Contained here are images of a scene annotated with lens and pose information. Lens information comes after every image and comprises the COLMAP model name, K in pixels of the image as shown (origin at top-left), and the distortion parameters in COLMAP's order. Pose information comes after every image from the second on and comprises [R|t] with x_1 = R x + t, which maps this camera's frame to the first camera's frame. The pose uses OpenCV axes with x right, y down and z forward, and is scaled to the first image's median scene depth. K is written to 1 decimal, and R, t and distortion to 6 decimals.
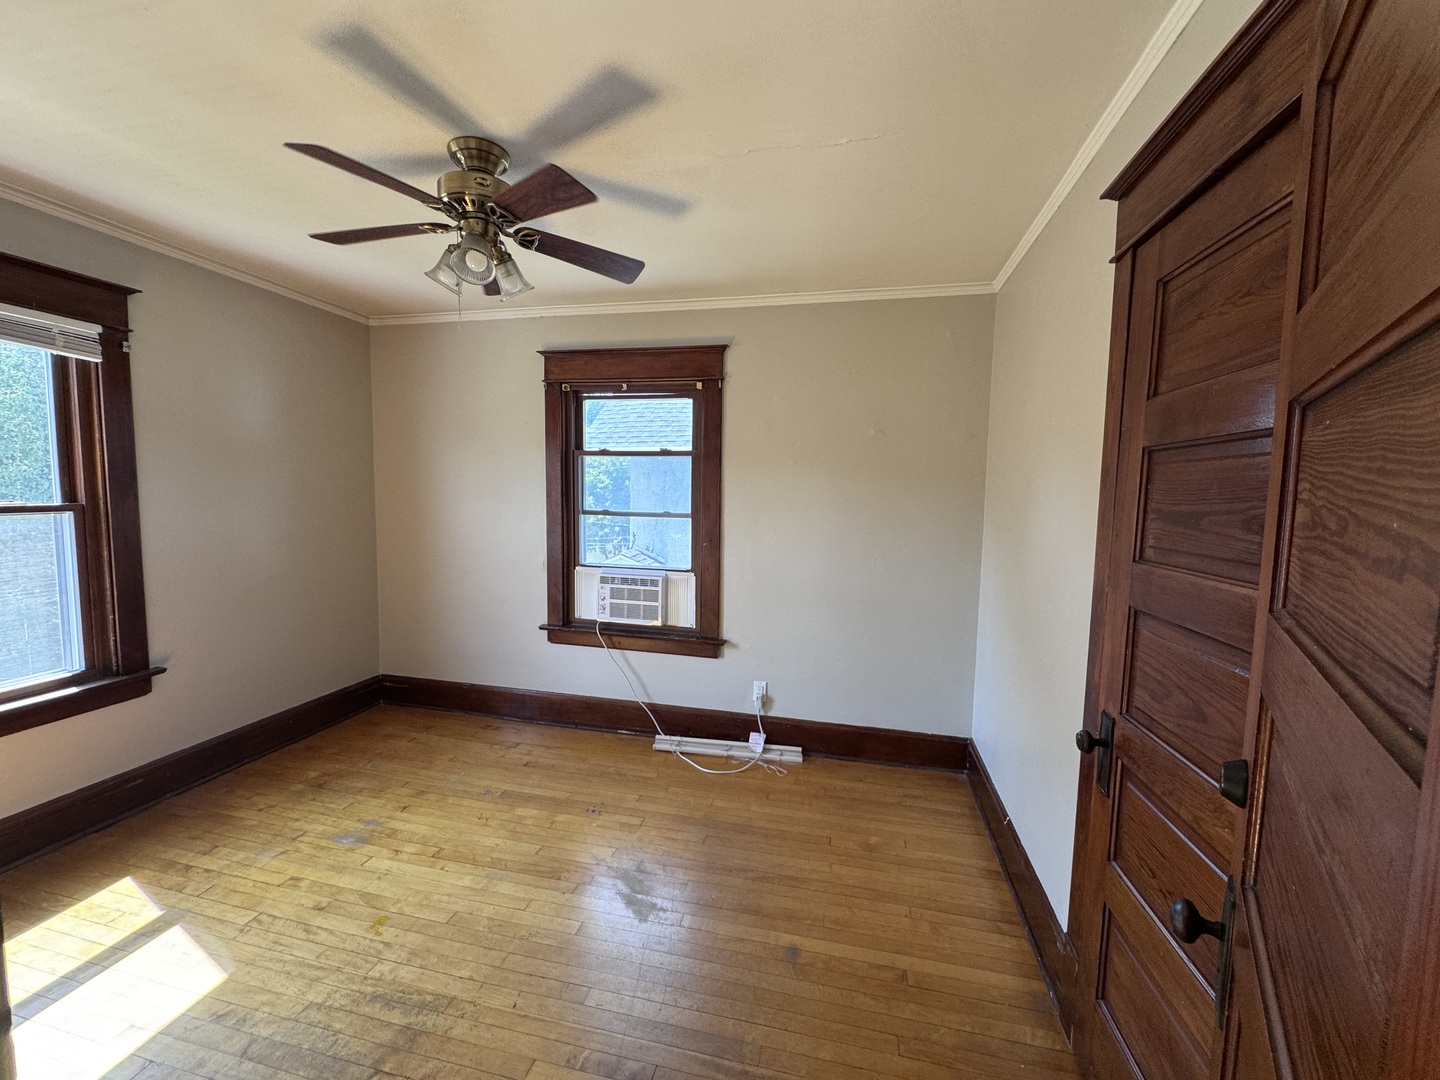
lens RADIAL K [[570.7, 0, 715.1], [0, 570.7, 542.7], [0, 0, 1]] dist [-0.002937, 0.000139]
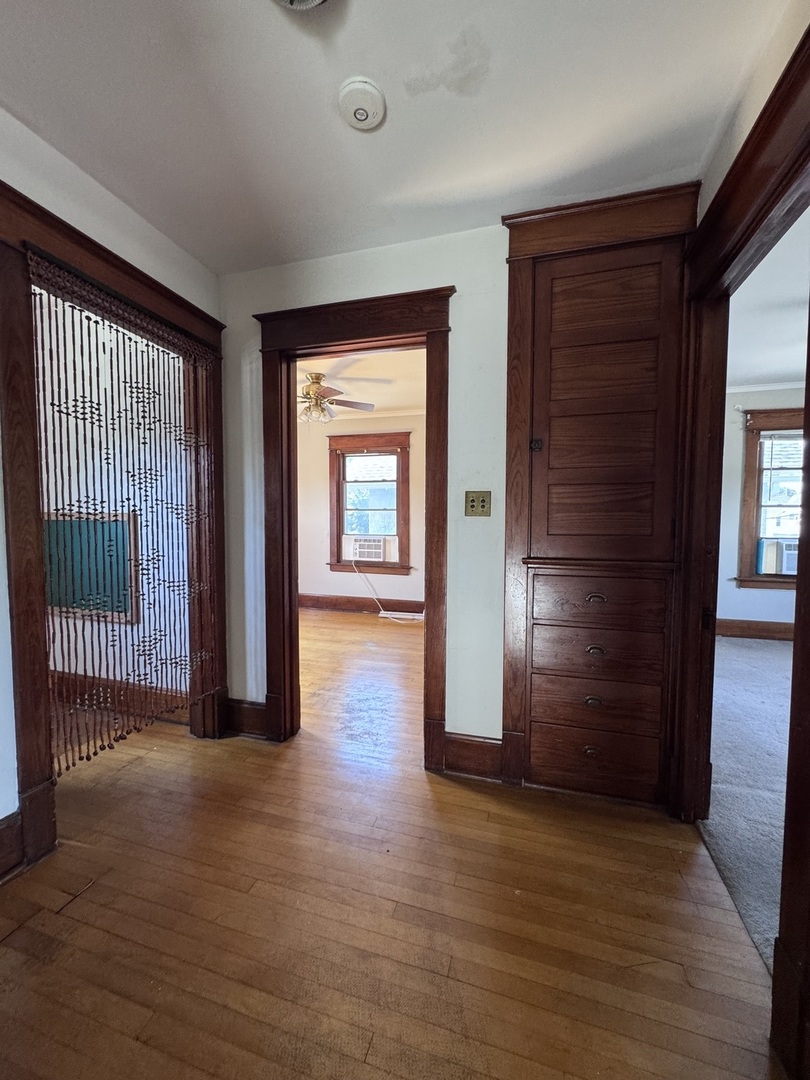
lens RADIAL K [[428.0, 0, 408.8], [0, 428.0, 547.0], [0, 0, 1]] dist [-0.002937, 0.000139]
pose [[0.998170, -0.009203, -0.059771, 0.101149], [0.007598, 0.999606, -0.027018, 0.136598], [0.059996, 0.026515, 0.997846, -0.602887]]
